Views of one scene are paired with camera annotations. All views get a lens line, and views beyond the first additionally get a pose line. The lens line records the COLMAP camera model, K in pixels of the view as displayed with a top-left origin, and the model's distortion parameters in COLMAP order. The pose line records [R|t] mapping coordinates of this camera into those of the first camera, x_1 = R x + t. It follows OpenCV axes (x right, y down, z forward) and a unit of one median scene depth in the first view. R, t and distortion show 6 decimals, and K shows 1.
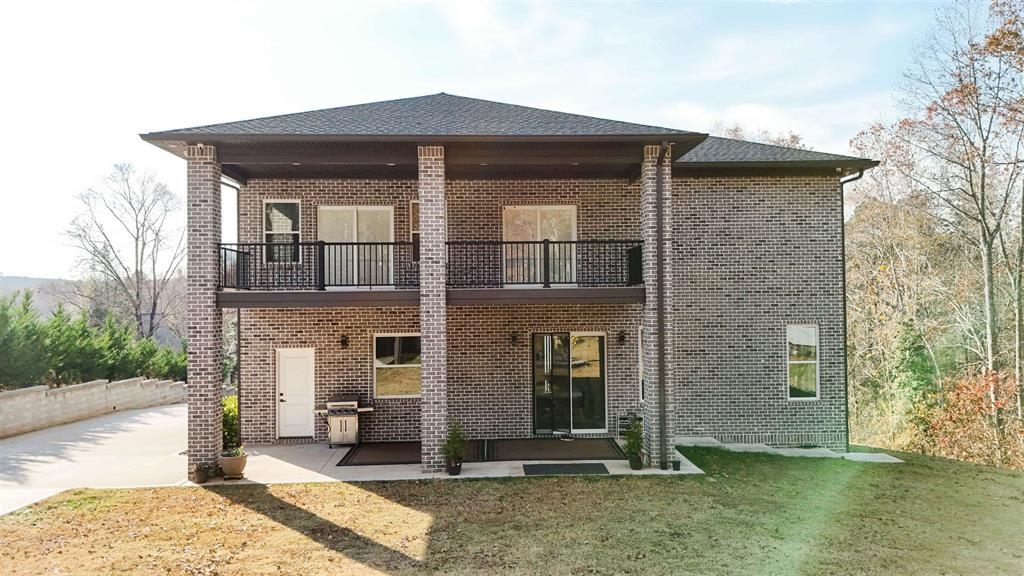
lens RADIAL K [[743.2, 0, 509.7], [0, 743.2, 289.7], [0, 0, 1]] dist [0.064481, -0.101829]
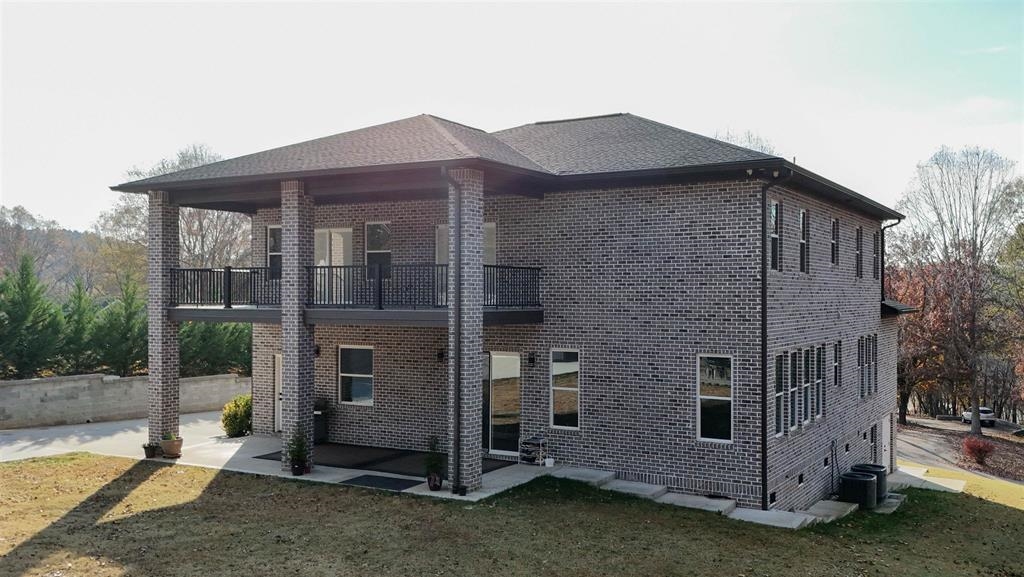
lens RADIAL K [[832.6, 0, 512.0], [0, 832.6, 288.5], [0, 0, 1]] dist [0.008816, 0.000077]
pose [[0.875190, 0.008067, -0.483711, 0.781582], [-0.005602, 0.999963, 0.006541, -0.040788], [0.483746, -0.003015, 0.875203, 0.057511]]
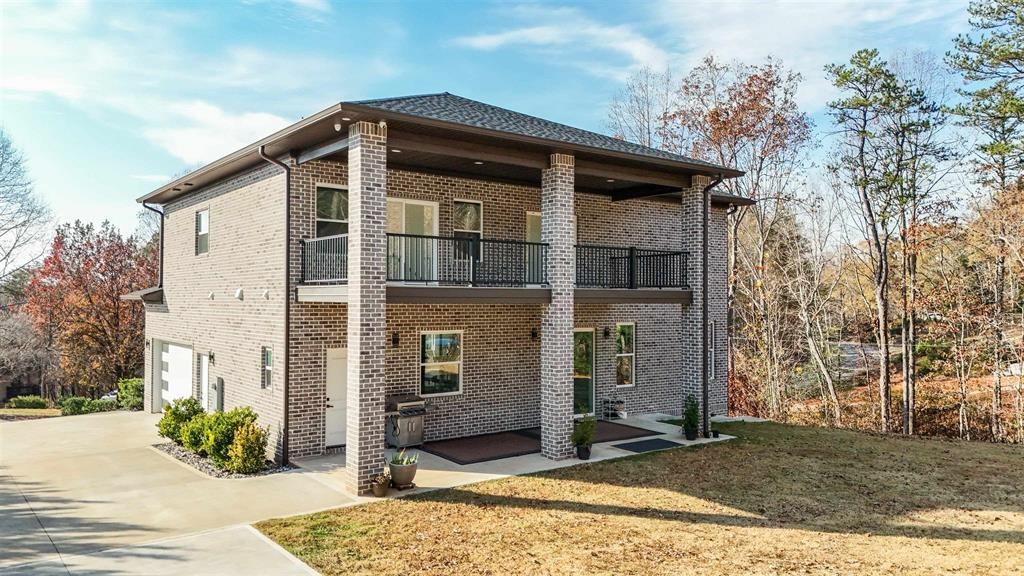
lens RADIAL K [[724.0, 0, 512.0], [0, 724.0, 288.0], [0, 0, 1]] dist [0.058215, -0.098980]
pose [[0.836091, 0.023509, 0.548087, -0.715870], [-0.021710, 0.999717, -0.009764, 0.010711], [-0.548161, -0.003735, 0.836364, 0.167063]]
